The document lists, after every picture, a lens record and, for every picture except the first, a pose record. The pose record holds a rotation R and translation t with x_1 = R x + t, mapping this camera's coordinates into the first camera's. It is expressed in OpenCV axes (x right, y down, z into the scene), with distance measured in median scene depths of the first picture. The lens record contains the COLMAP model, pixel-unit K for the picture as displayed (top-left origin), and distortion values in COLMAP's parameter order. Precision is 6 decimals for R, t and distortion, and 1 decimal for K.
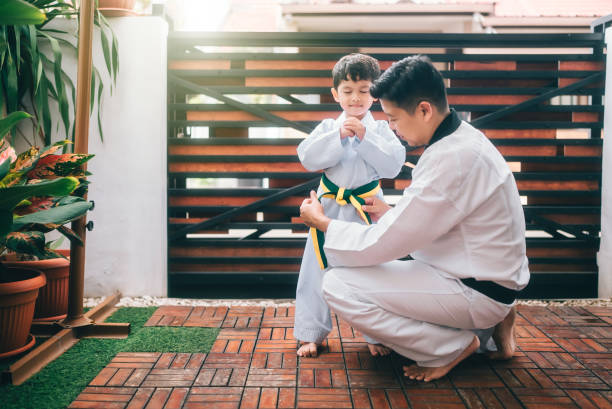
lens RADIAL K [[613.8, 0, 301.9], [0, 613.8, 156.1], [0, 0, 1]] dist [-0.013054, 0.012928]
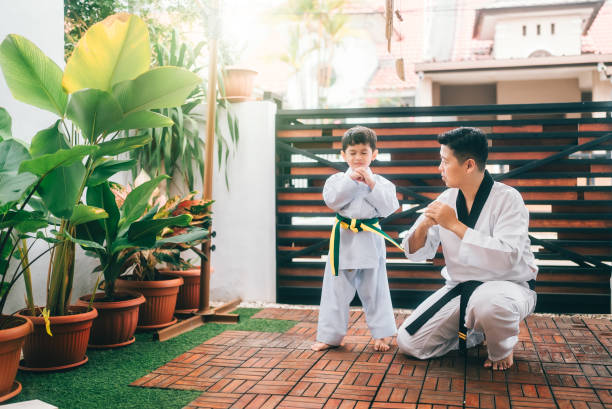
lens RADIAL K [[606.4, 0, 359.0], [0, 606.4, 186.6], [0, 0, 1]] dist [0.006750, 0.021778]
pose [[0.982935, -0.006650, -0.183832, 0.210947], [0.002723, 0.999763, -0.021607, -0.001975], [0.183932, 0.020738, 0.982720, -0.298505]]
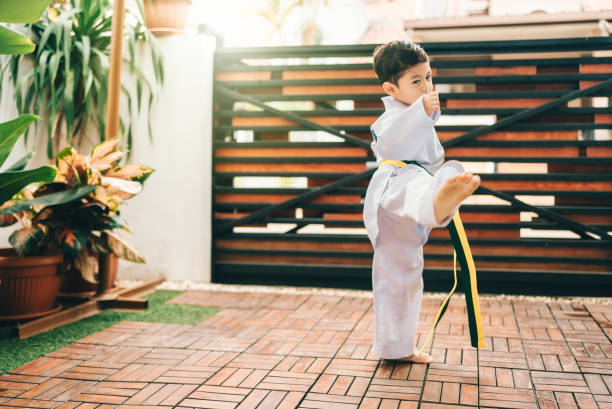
lens RADIAL K [[609.9, 0, 371.9], [0, 609.9, 149.7], [0, 0, 1]] dist [0.007251, 0.029078]
pose [[0.986816, -0.003491, -0.161806, 0.246642], [-0.002376, 0.999347, -0.036054, 0.025275], [0.161826, 0.035963, 0.986164, -0.055060]]
